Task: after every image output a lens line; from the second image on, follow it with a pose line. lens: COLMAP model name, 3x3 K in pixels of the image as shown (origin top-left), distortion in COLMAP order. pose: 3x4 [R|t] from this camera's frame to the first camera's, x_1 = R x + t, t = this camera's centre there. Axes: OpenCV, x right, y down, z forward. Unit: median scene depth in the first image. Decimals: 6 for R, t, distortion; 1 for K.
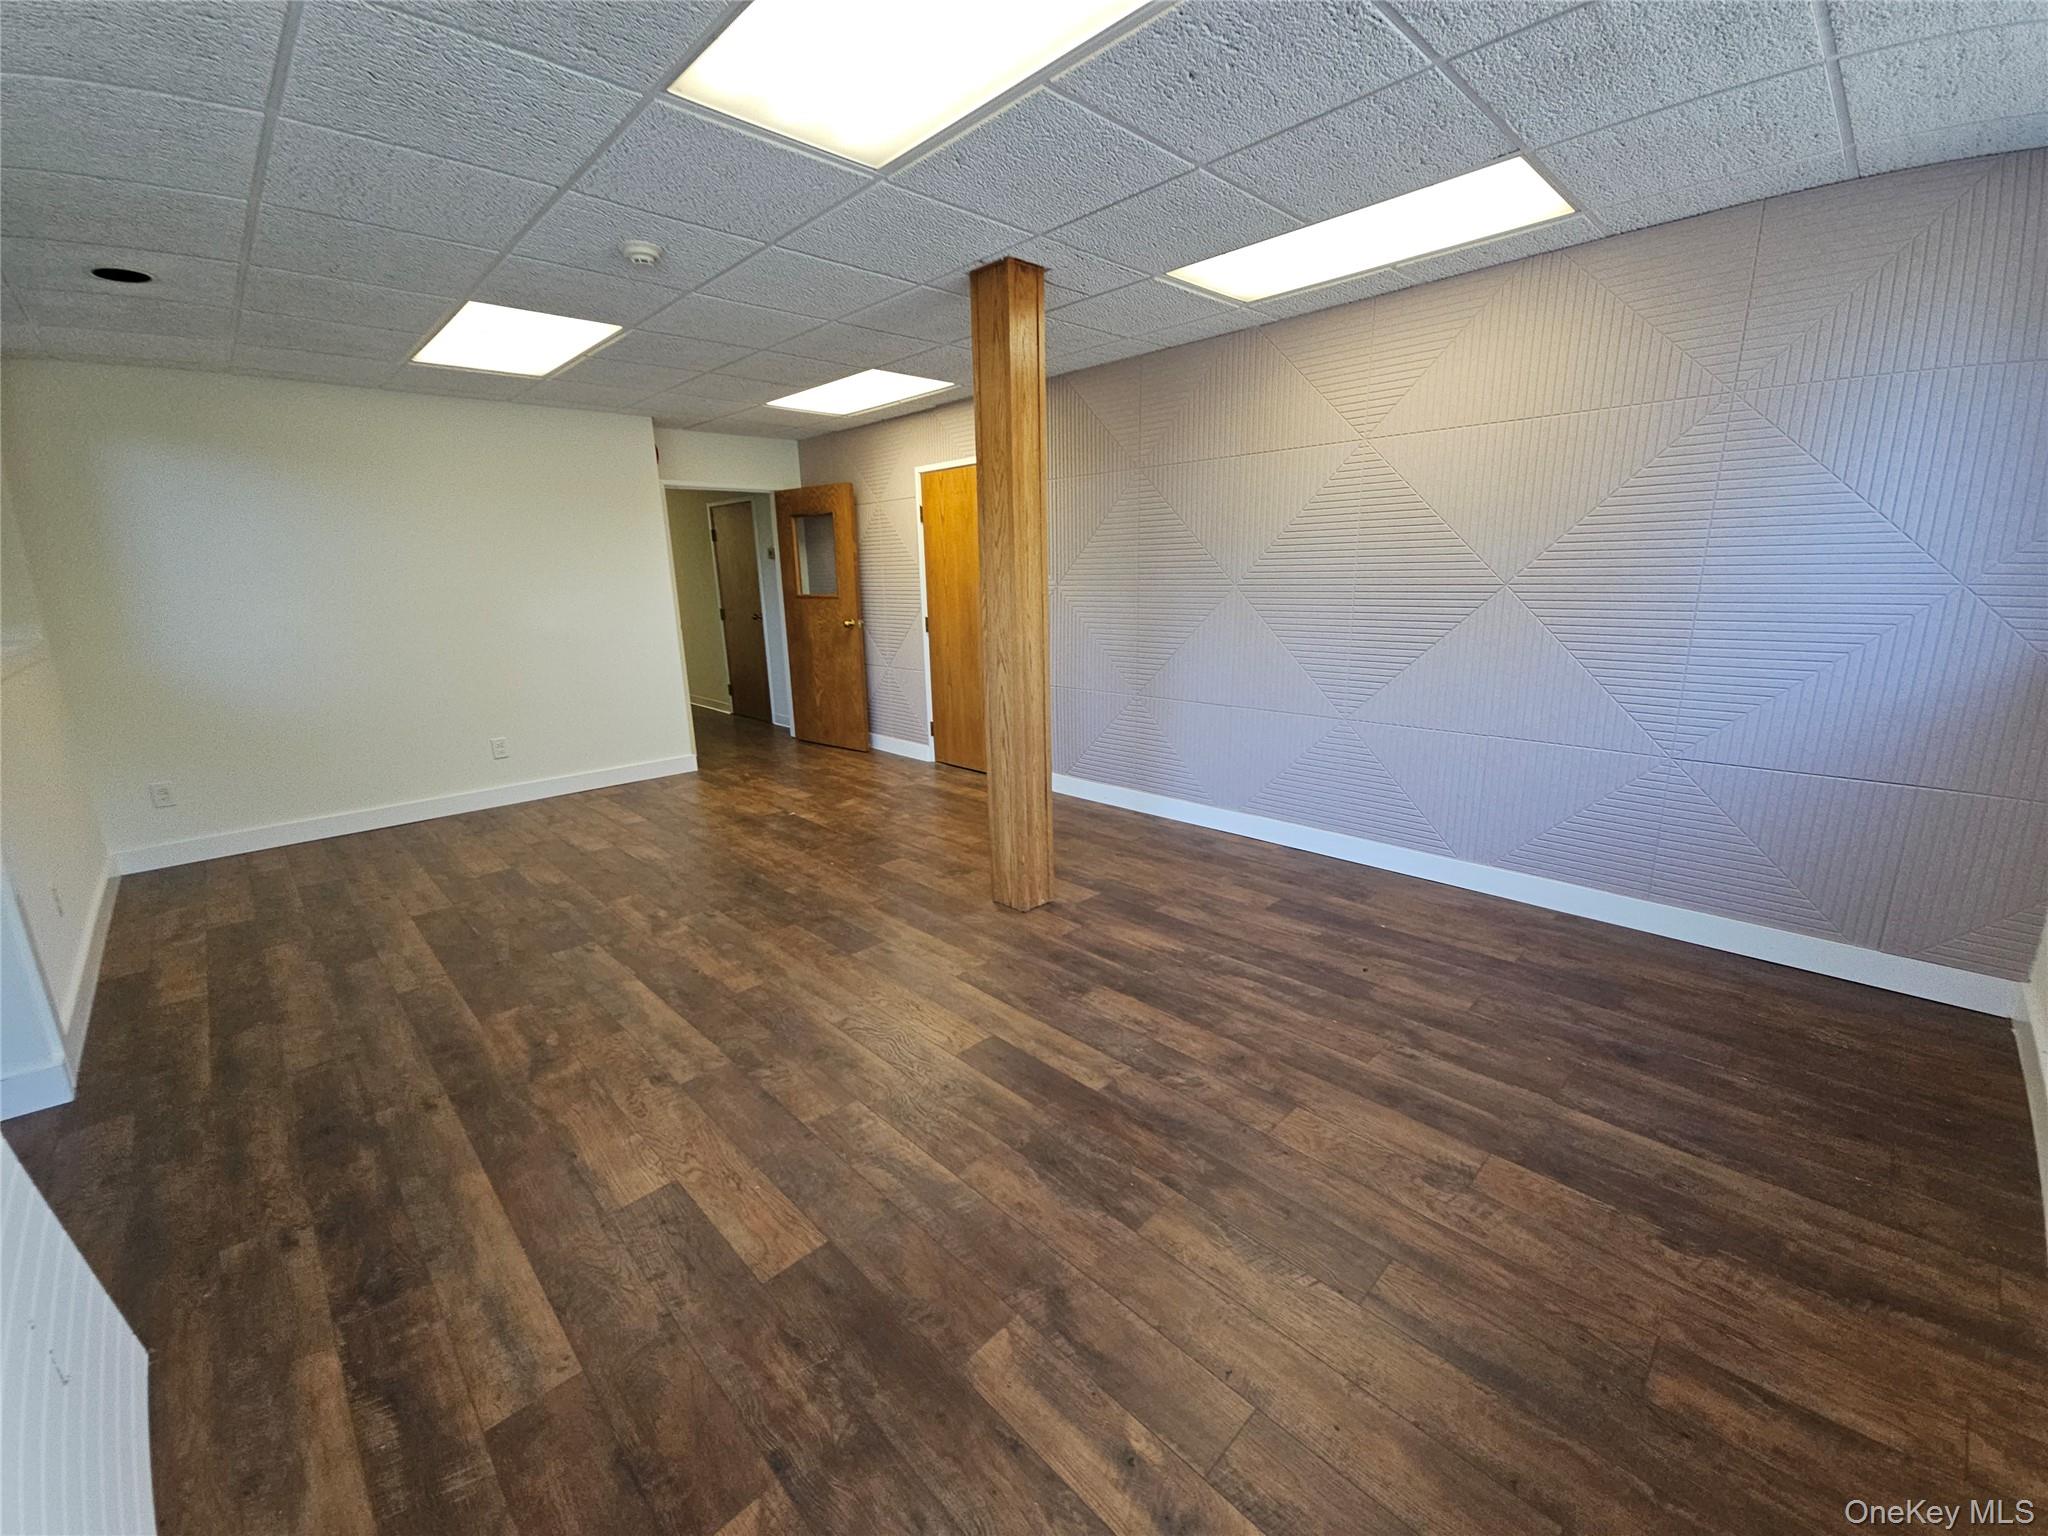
lens RADIAL K [[830.7, 0, 1013.0], [0, 830.7, 767.3], [0, 0, 1]] dist [0.012201, -0.000308]
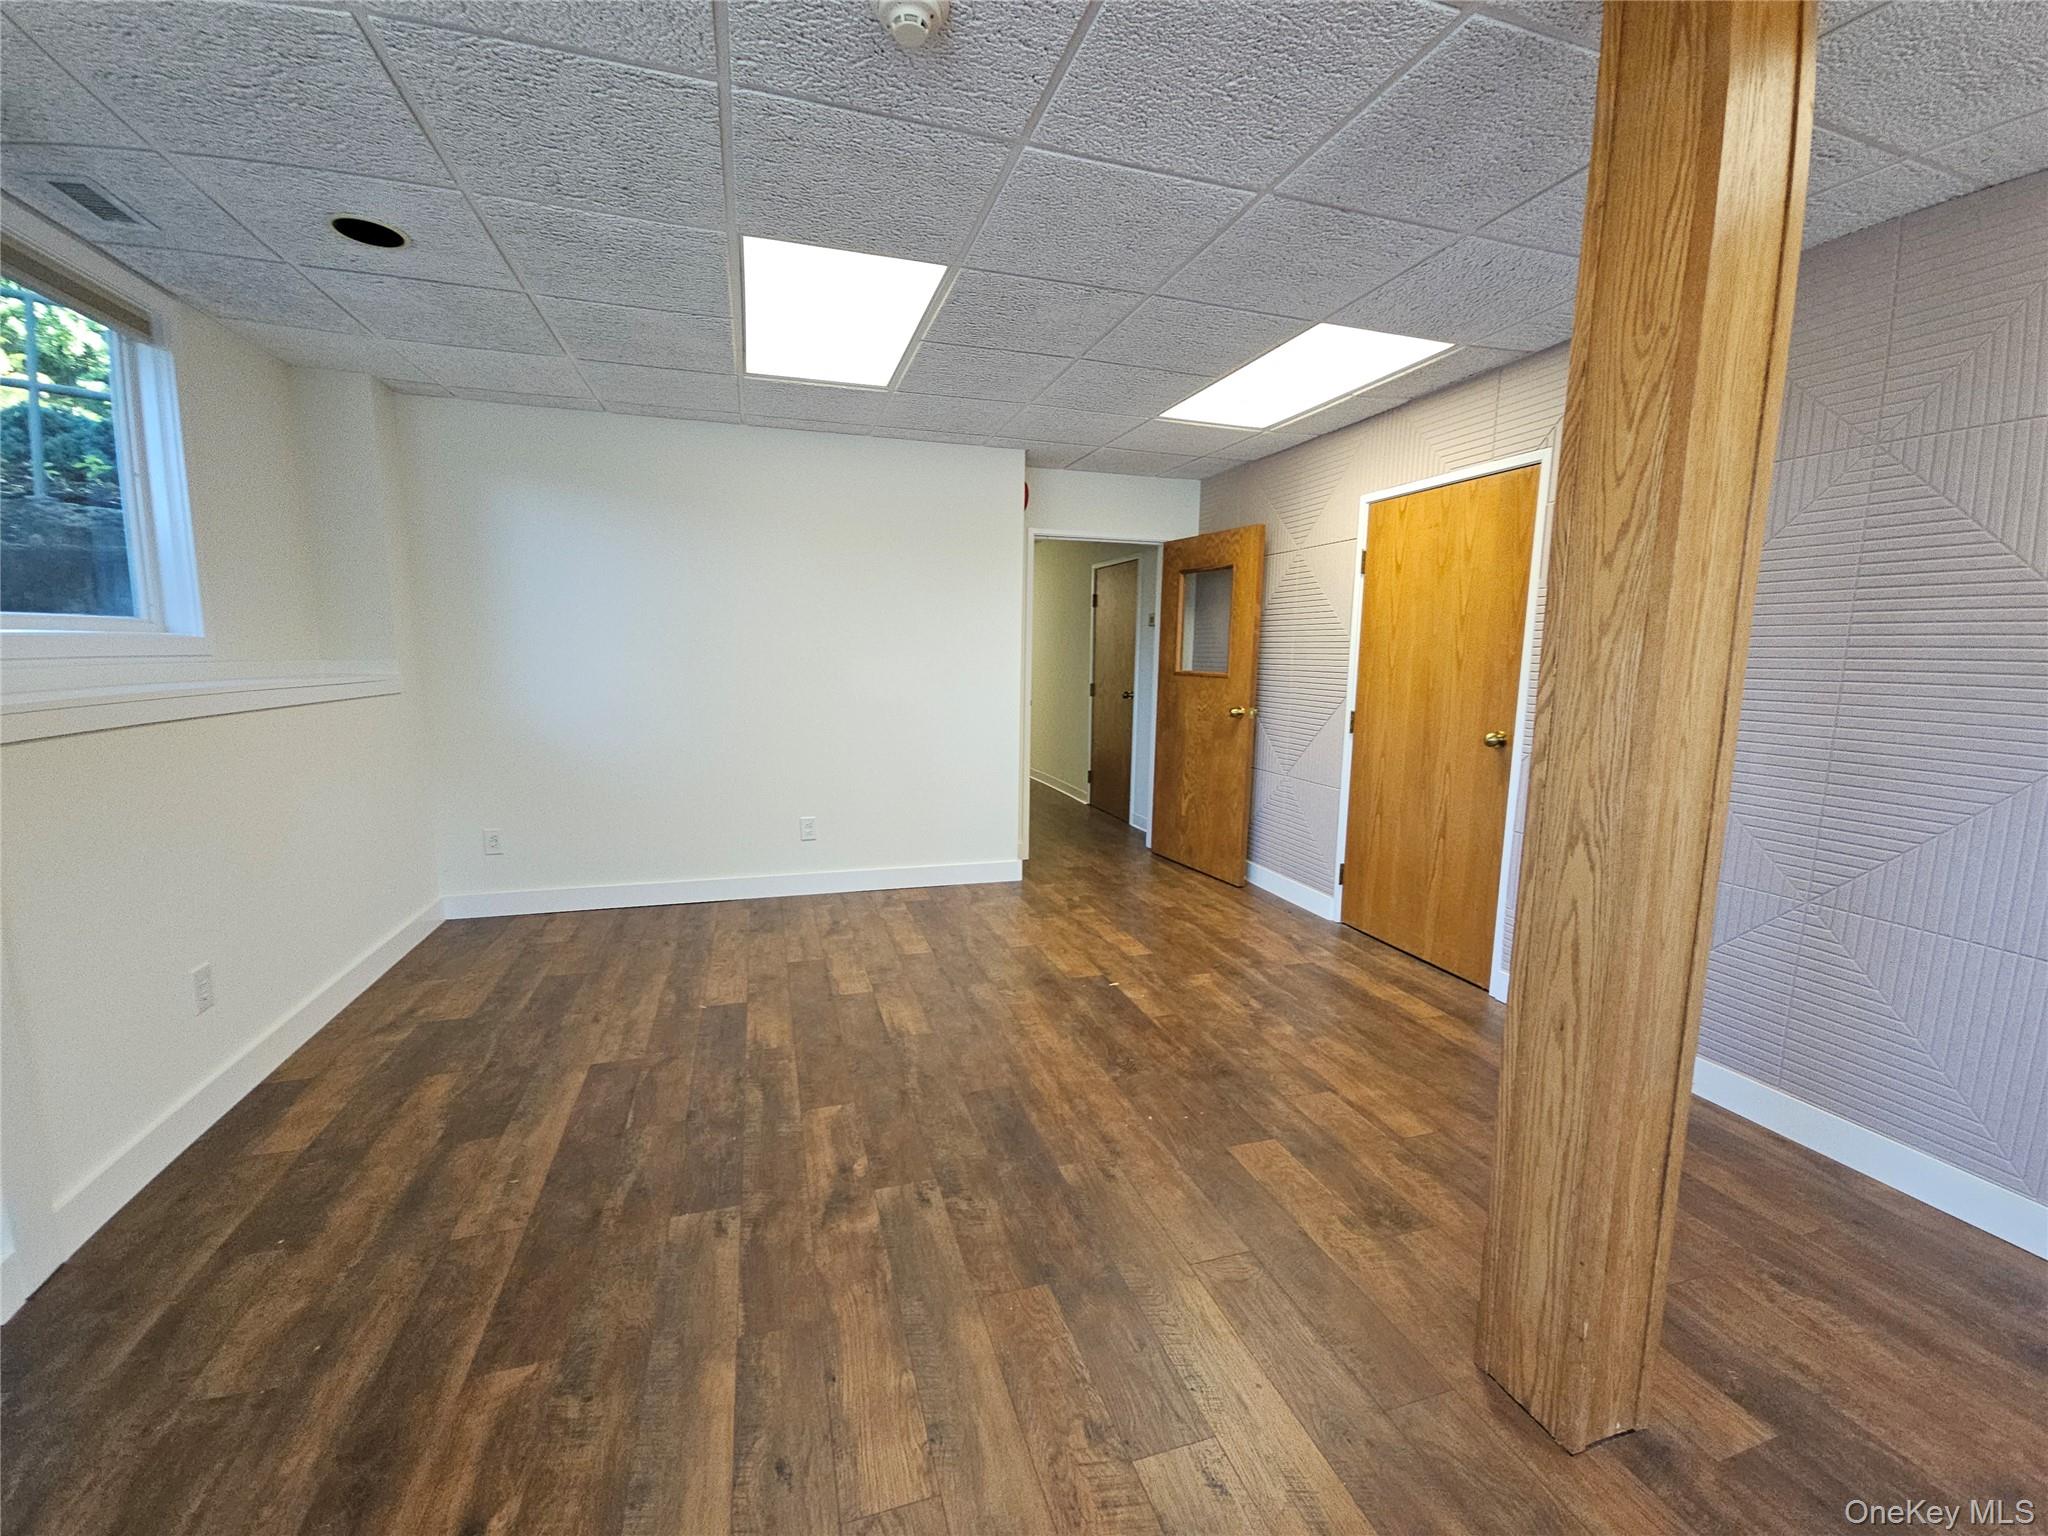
lens RADIAL K [[829.6, 0, 1018.6], [0, 829.6, 768.9], [0, 0, 1]] dist [0.012224, -0.006868]
pose [[0.895198, 0.099942, -0.434317, -0.066118], [-0.139916, 0.988284, -0.060972, -0.073997], [0.423135, 0.115350, 0.898694, 0.379169]]
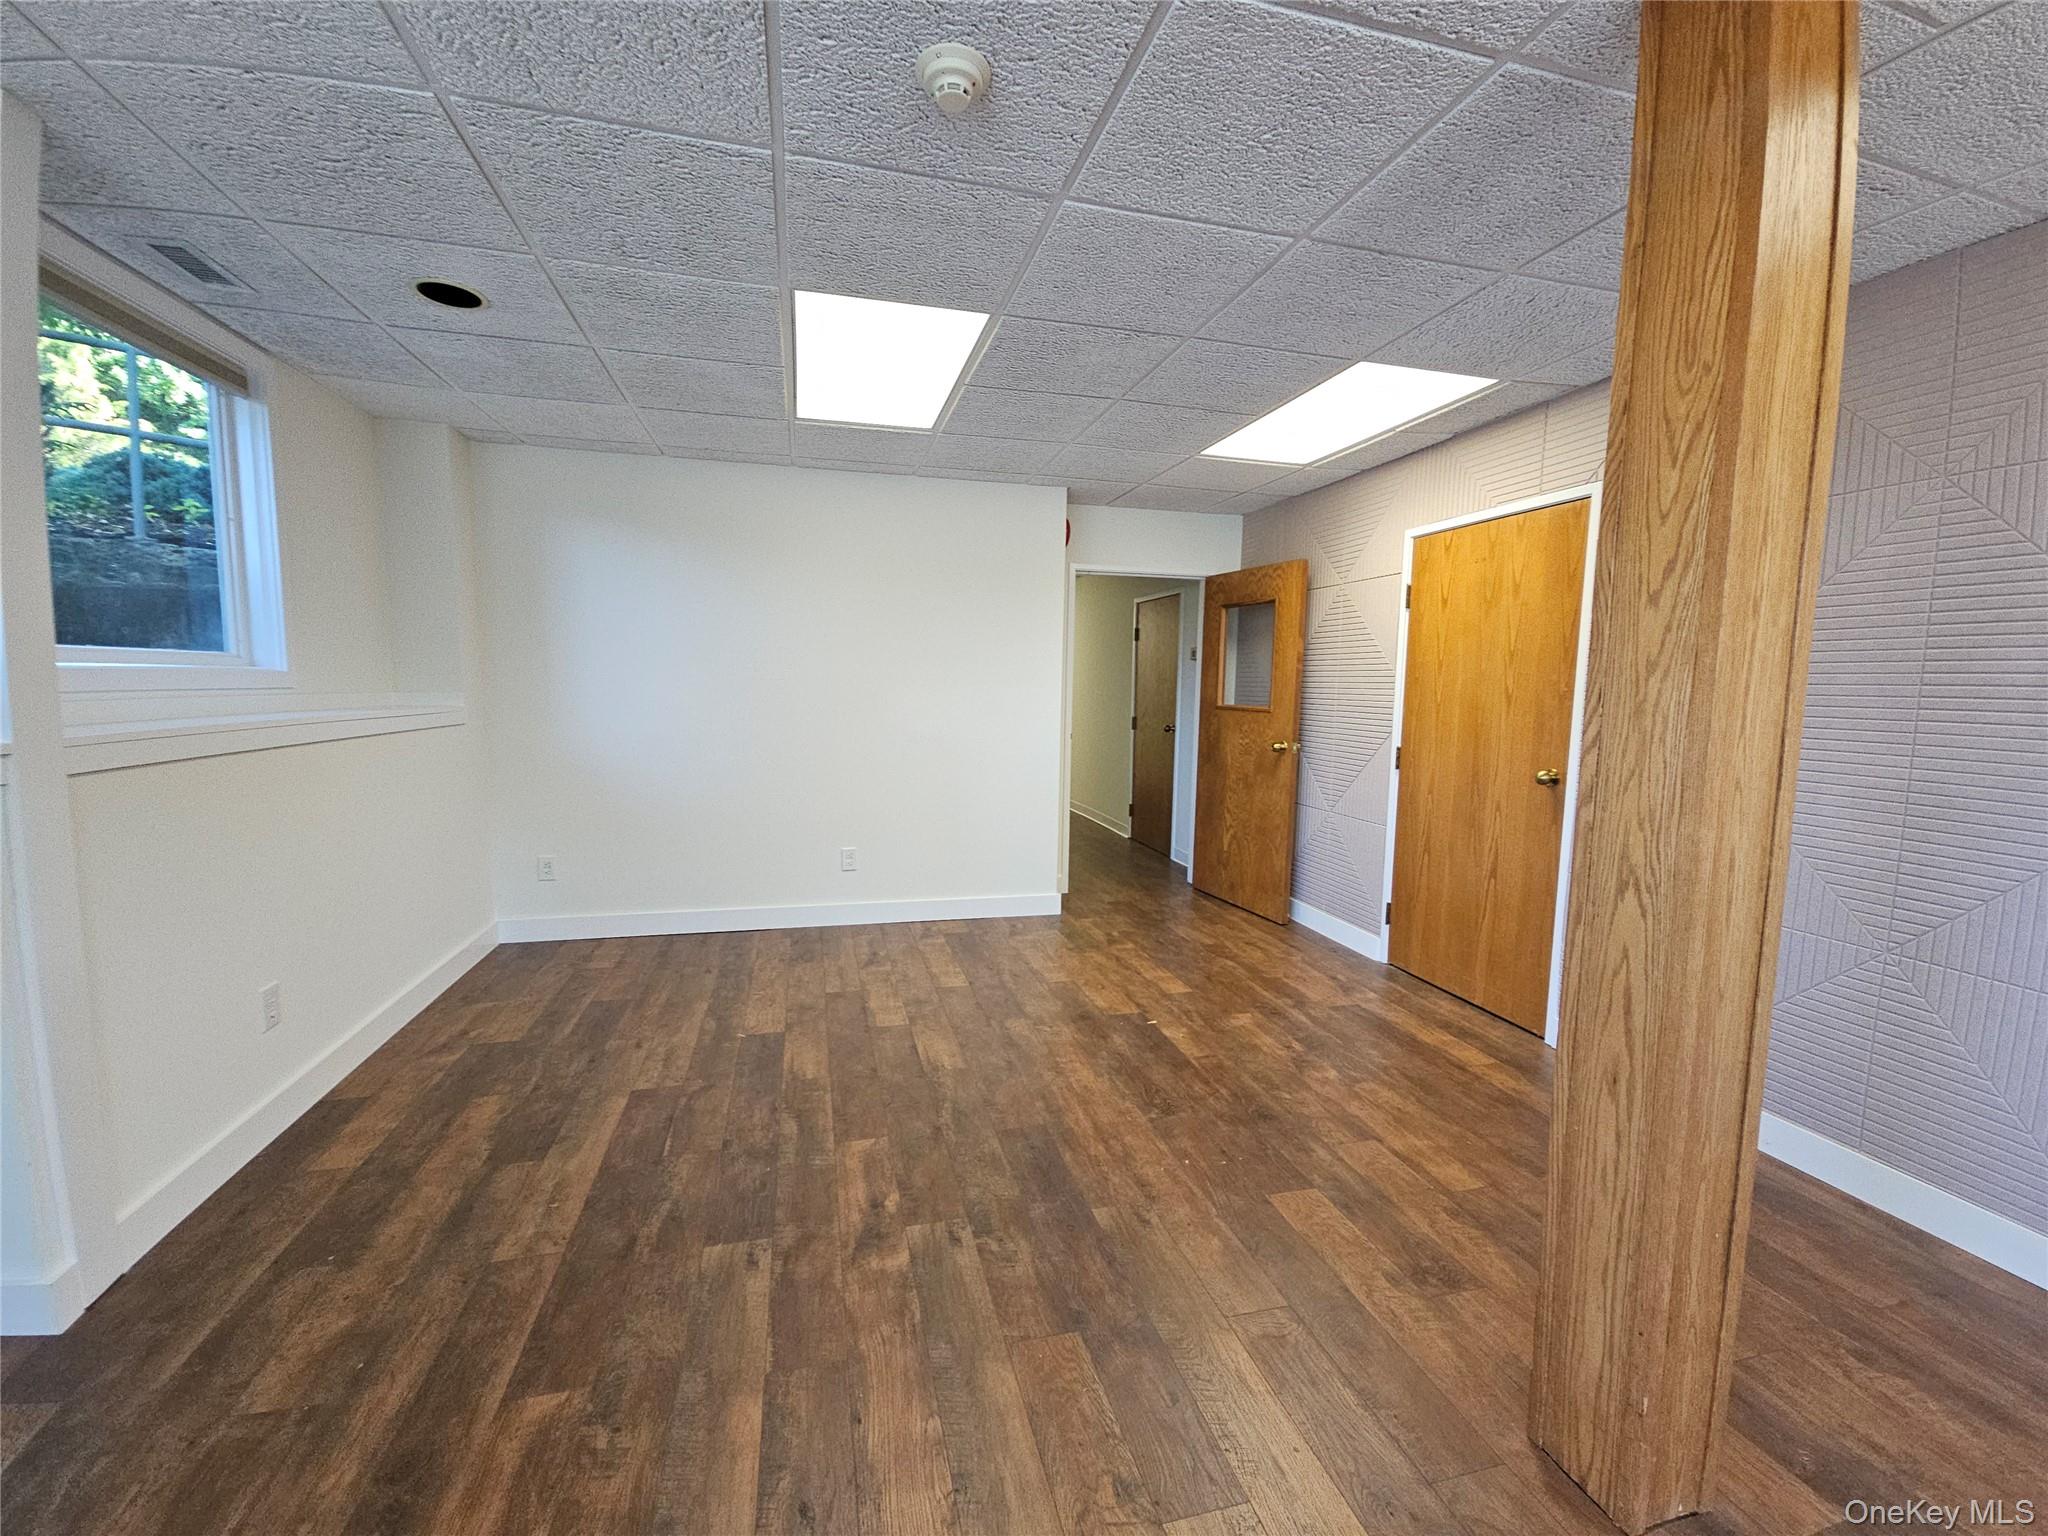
lens RADIAL K [[829.6, 0, 1018.6], [0, 829.6, 768.9], [0, 0, 1]] dist [0.012224, -0.006868]
pose [[0.870745, 0.090280, -0.483376, -0.061628], [-0.152355, 0.984161, -0.090639, -0.076457], [0.467537, 0.152569, 0.870708, 0.378592]]
